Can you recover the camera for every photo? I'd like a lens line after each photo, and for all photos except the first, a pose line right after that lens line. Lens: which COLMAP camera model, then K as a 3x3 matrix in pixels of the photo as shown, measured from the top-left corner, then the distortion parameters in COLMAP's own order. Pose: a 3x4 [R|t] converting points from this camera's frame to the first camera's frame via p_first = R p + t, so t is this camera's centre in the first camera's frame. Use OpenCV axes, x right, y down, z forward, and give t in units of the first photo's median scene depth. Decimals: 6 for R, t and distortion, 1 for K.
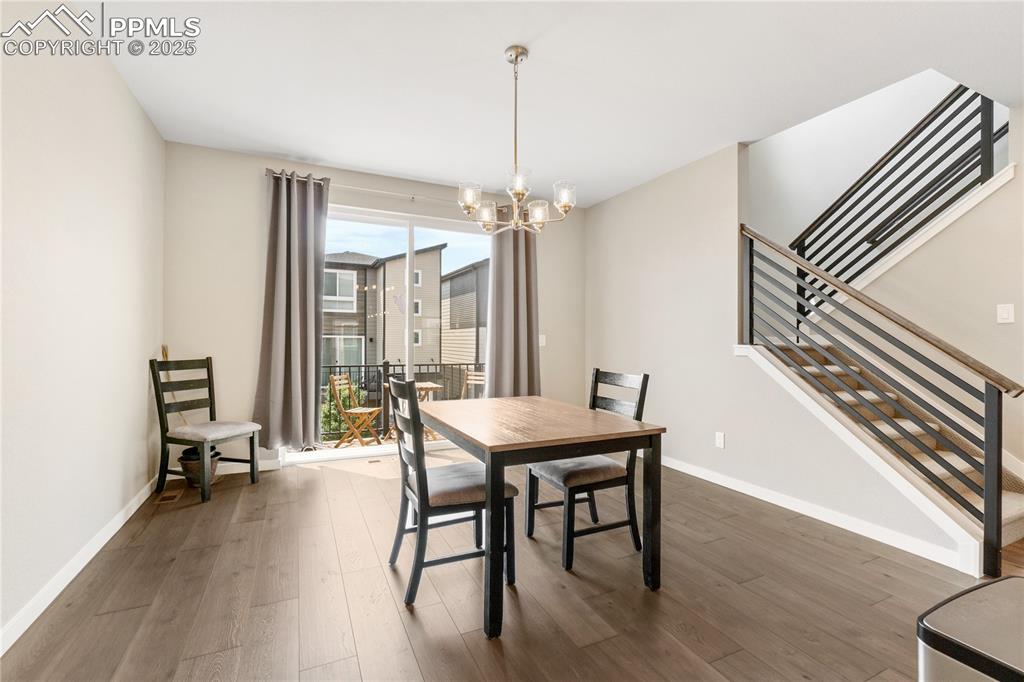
lens RADIAL K [[443.1, 0, 505.0], [0, 443.1, 345.0], [0, 0, 1]] dist [-0.002284, -0.000169]
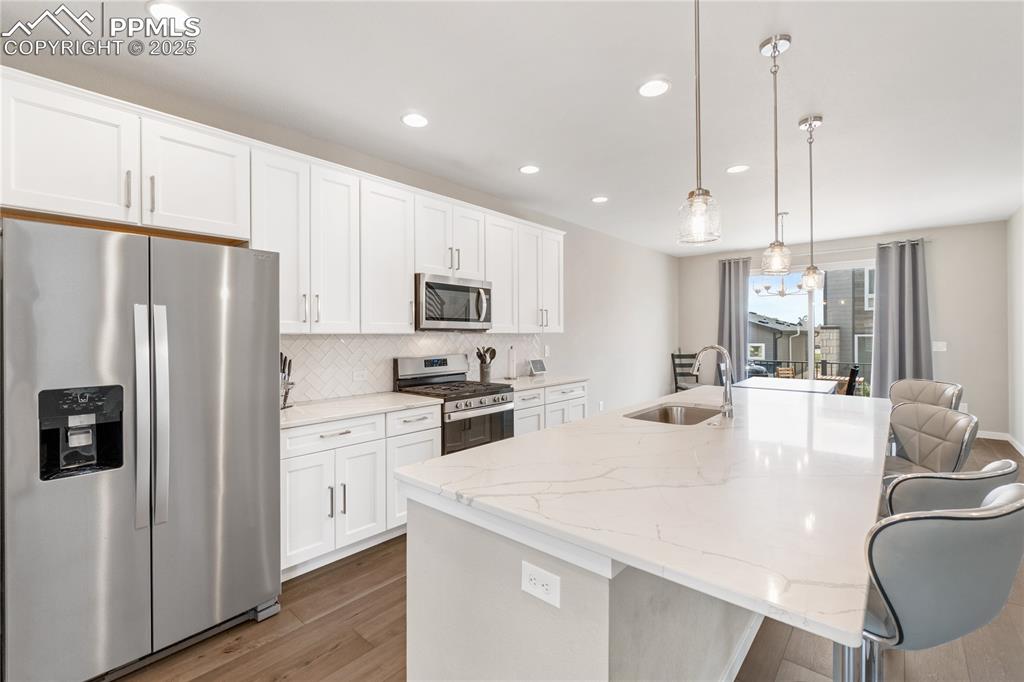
lens RADIAL K [[448.9, 0, 514.2], [0, 448.9, 336.3], [0, 0, 1]] dist [-0.008144, -0.000247]
pose [[0.391550, -0.007713, -0.920125, 1.042387], [-0.000401, 0.999963, -0.008553, -0.036952], [0.920157, 0.003718, 0.391532, -0.697777]]
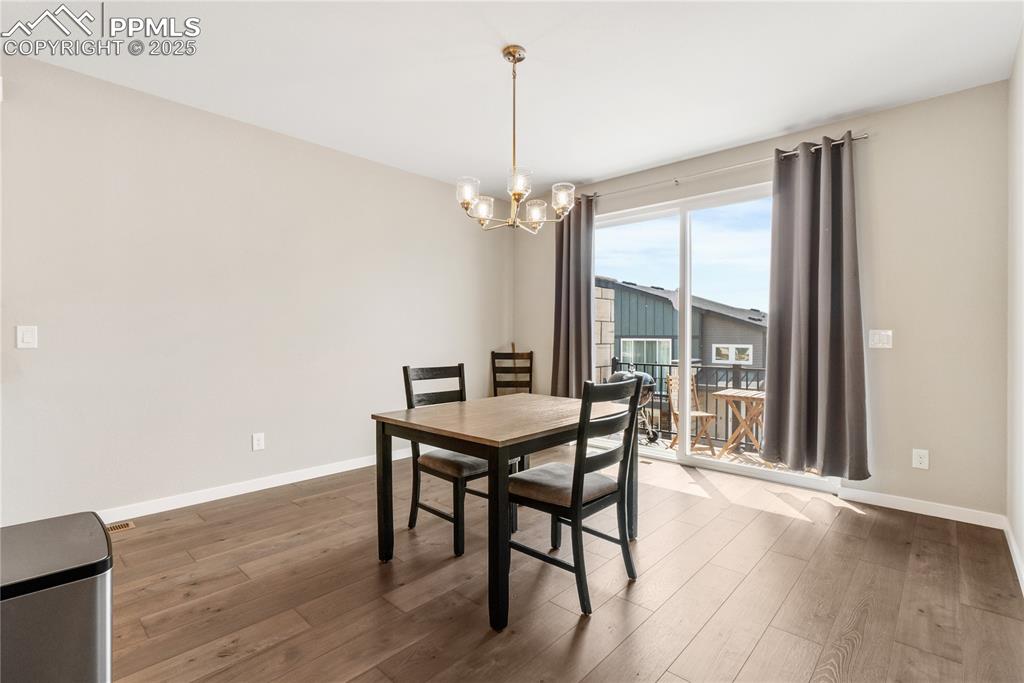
lens RADIAL K [[480.6, 0, 512.0], [0, 480.6, 341.5], [0, 0, 1]] dist [0.000368, -0.000228]
pose [[0.378134, 0.003769, -0.925743, 0.729957], [-0.009539, 0.999954, 0.000174, -0.002686], [0.925702, 0.008765, 0.378153, 0.404989]]
